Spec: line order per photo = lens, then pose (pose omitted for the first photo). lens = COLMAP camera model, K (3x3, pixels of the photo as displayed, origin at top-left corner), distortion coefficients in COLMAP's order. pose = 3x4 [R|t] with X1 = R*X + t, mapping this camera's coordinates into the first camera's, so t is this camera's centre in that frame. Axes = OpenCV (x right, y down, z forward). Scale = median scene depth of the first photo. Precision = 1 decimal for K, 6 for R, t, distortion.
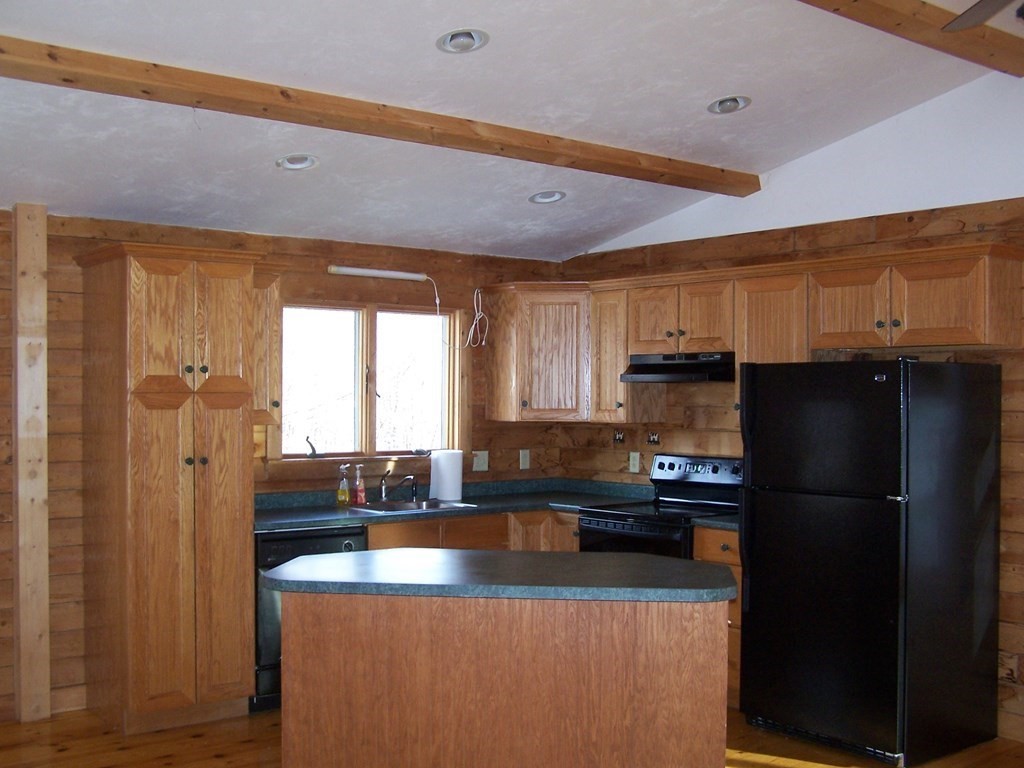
lens RADIAL K [[1194.8, 0, 510.4], [0, 1194.8, 386.0], [0, 0, 1]] dist [-0.076574, 0.000000]
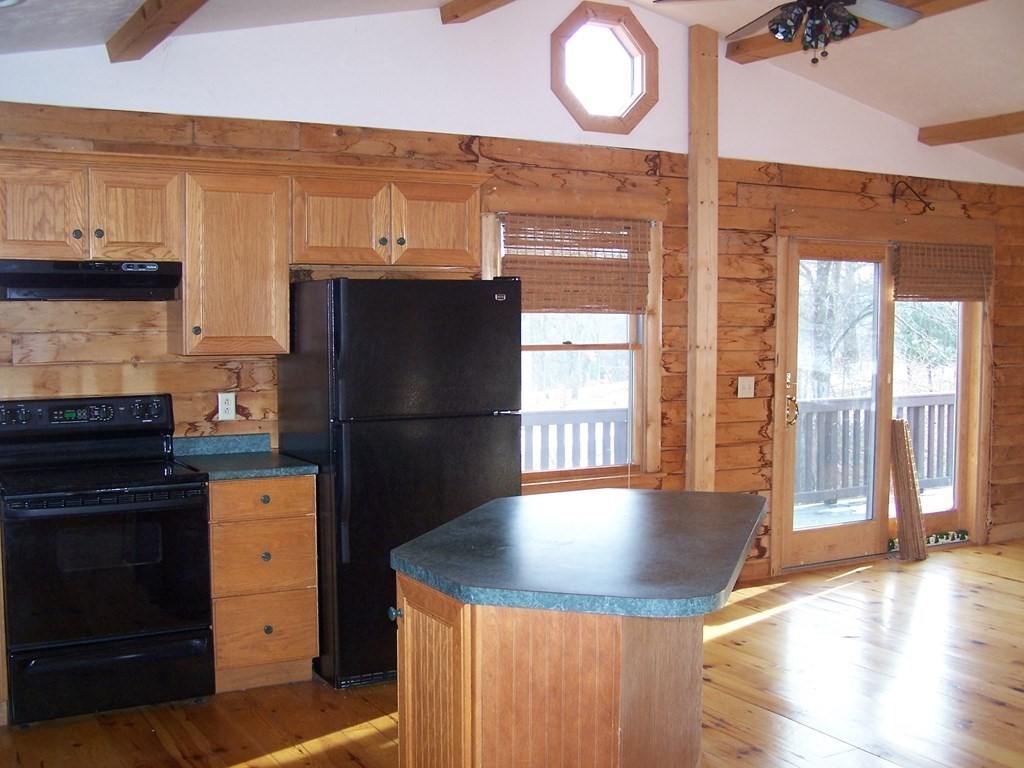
lens RADIAL K [[1194.8, 0, 521.7], [0, 1194.8, 389.5], [0, 0, 1]] dist [-0.076574, 0.000000]
pose [[0.160913, -0.067580, 0.984652, -0.594842], [-0.001069, 0.997641, 0.068646, 0.001989], [-0.986968, -0.012098, 0.160461, 0.671076]]
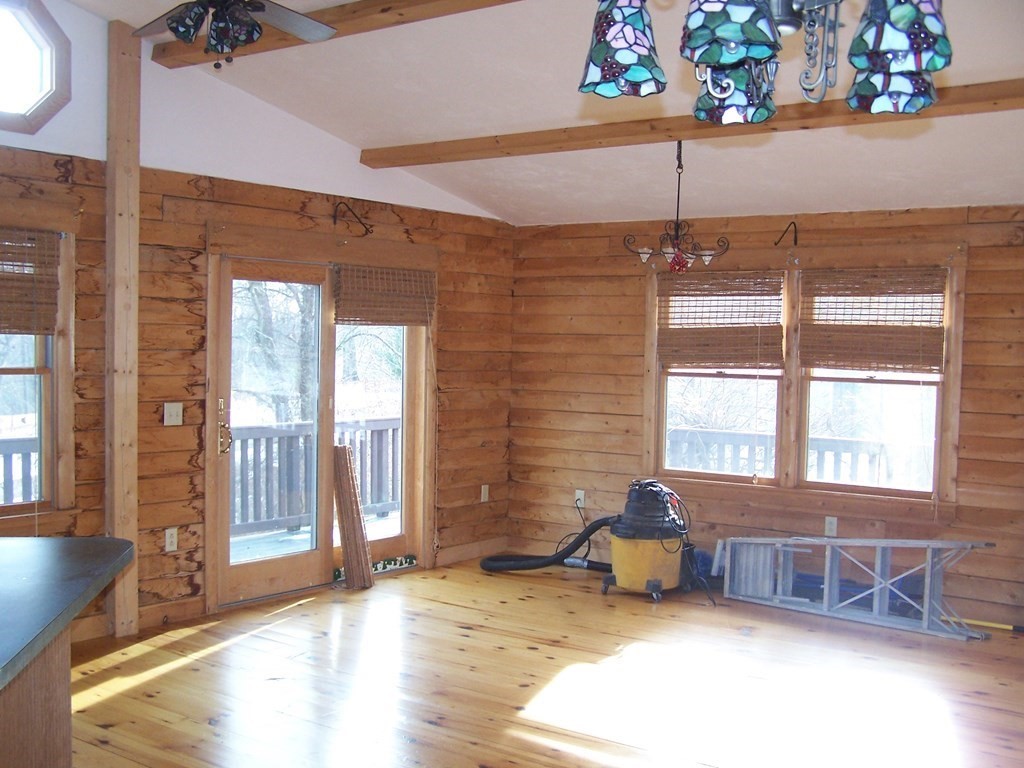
lens RADIAL K [[1194.8, 0, 500.9], [0, 1194.8, 383.2], [0, 0, 1]] dist [-0.076574, 0.000000]
pose [[-0.223200, -0.045507, 0.973710, -0.563096], [-0.019567, 0.998918, 0.042200, 0.000796], [-0.974576, -0.009633, -0.223849, 0.631477]]
